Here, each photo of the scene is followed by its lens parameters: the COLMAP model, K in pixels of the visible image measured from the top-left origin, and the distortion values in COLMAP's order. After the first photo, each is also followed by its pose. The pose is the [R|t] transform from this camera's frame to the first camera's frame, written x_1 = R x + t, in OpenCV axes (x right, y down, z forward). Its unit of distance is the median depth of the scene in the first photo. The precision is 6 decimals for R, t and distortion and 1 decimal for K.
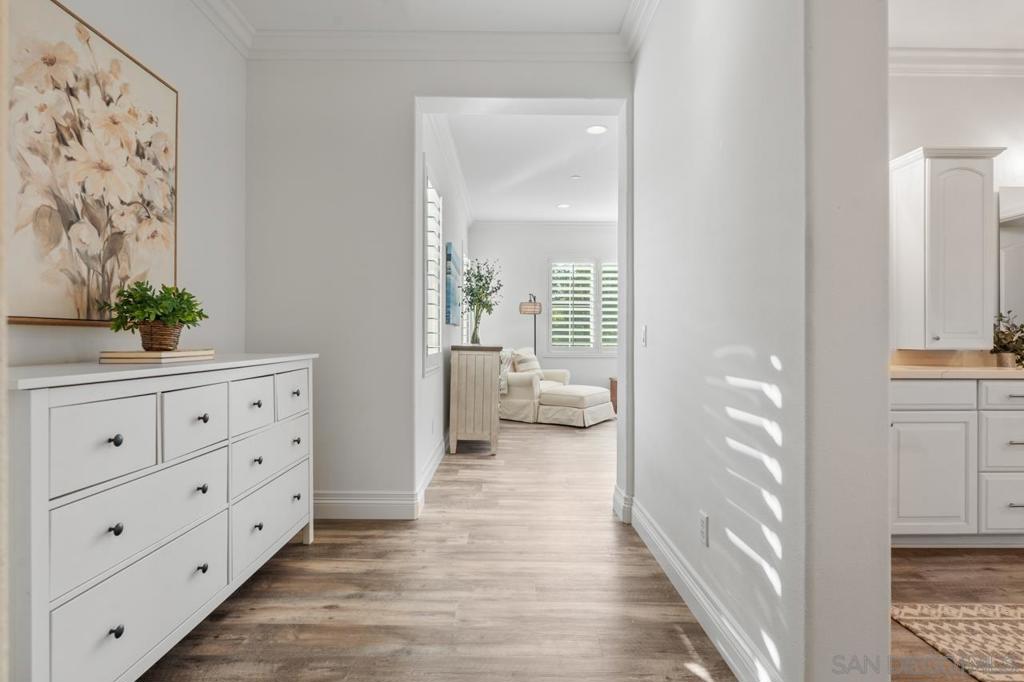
lens RADIAL K [[519.1, 0, 512.0], [0, 519.1, 341.0], [0, 0, 1]] dist [0.000914, 0.000231]
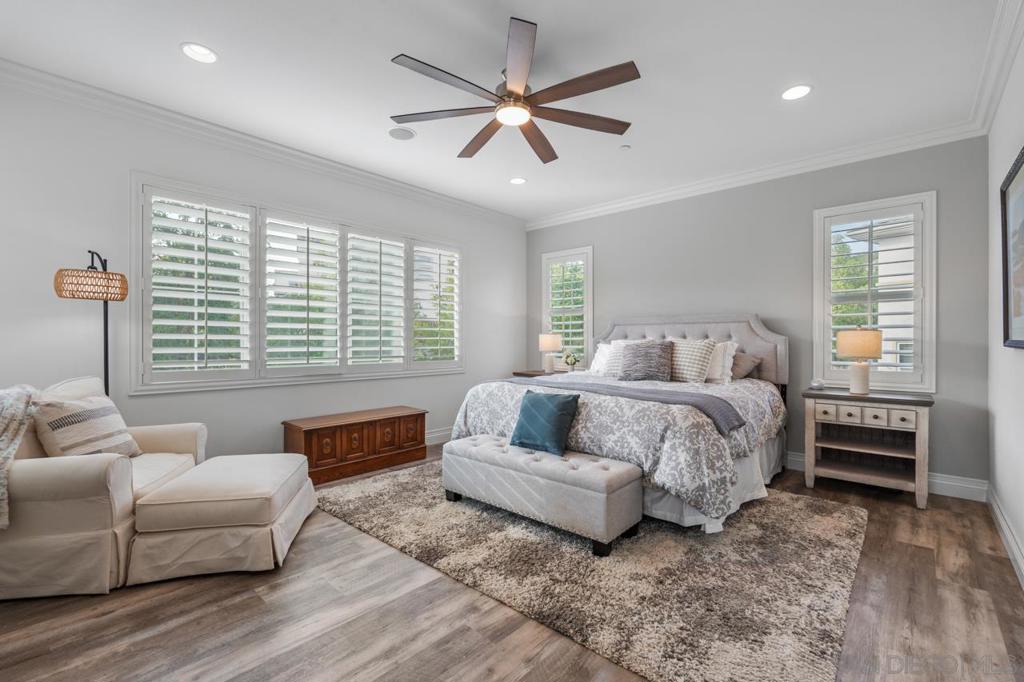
lens RADIAL K [[450.7, 0, 512.0], [0, 450.7, 341.0], [0, 0, 1]] dist [-0.001945, -0.000671]
pose [[0.685444, -0.003790, 0.728115, 0.003802], [0.007742, 0.999968, -0.002083, -0.015893], [-0.728084, 0.007065, 0.685451, 0.537500]]
